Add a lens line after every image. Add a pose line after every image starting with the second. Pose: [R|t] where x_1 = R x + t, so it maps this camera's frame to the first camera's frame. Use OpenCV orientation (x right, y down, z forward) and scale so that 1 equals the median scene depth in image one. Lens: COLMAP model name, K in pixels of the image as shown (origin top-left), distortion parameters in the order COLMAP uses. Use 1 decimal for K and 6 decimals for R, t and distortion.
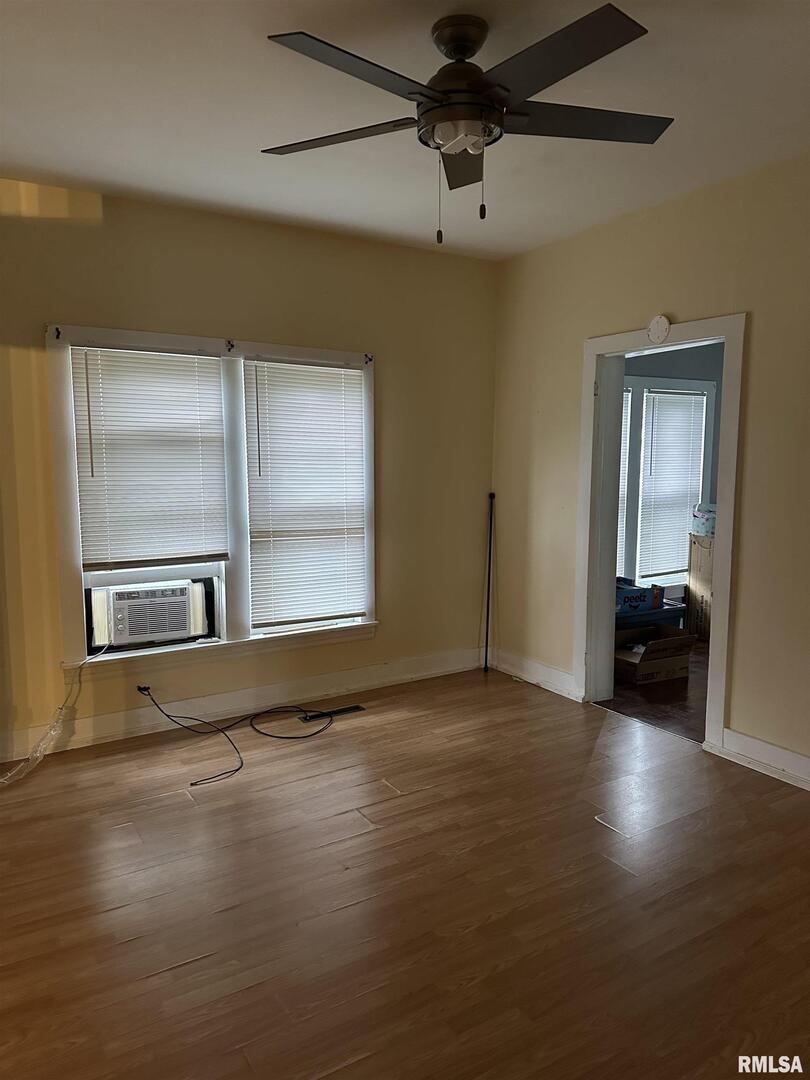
lens RADIAL K [[753.2, 0, 405.0], [0, 753.2, 540.0], [0, 0, 1]] dist [0.059315, -0.050768]
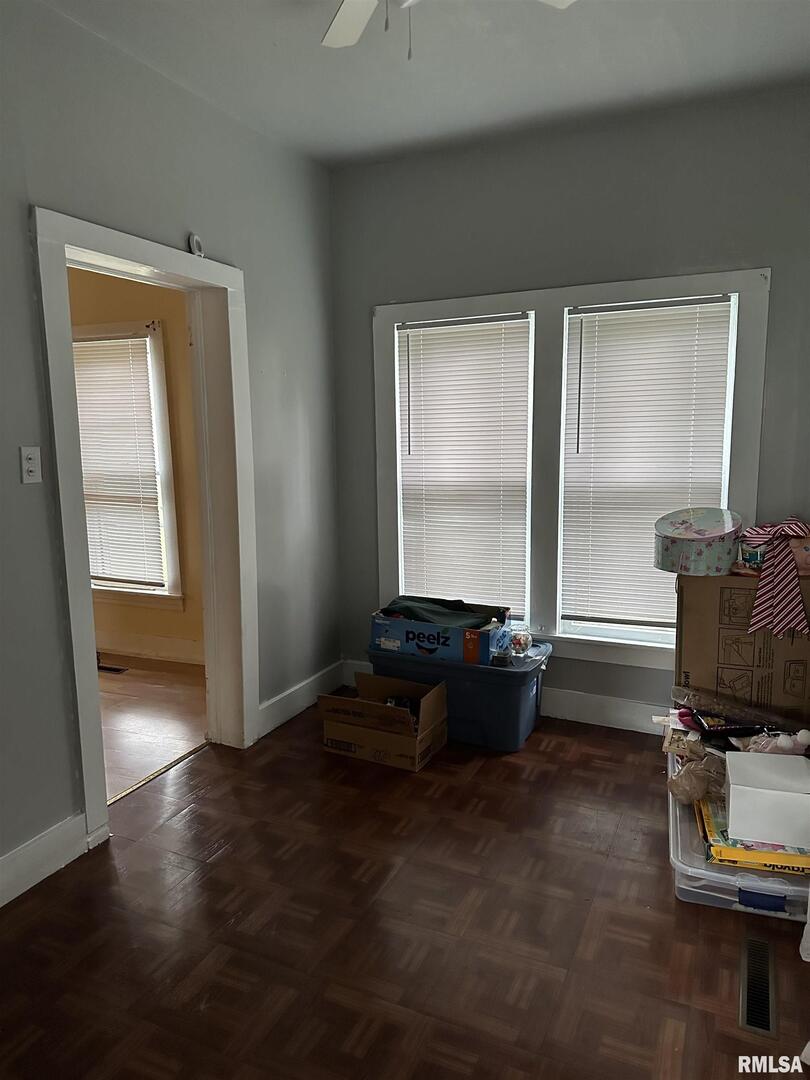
lens RADIAL K [[753.2, 0, 405.0], [0, 753.2, 540.0], [0, 0, 1]] dist [0.059315, -0.050768]
pose [[0.567371, 0.116606, -0.815164, 0.937069], [-0.076455, 0.993107, 0.088846, -0.074317], [0.819905, 0.011915, 0.572376, 0.685986]]
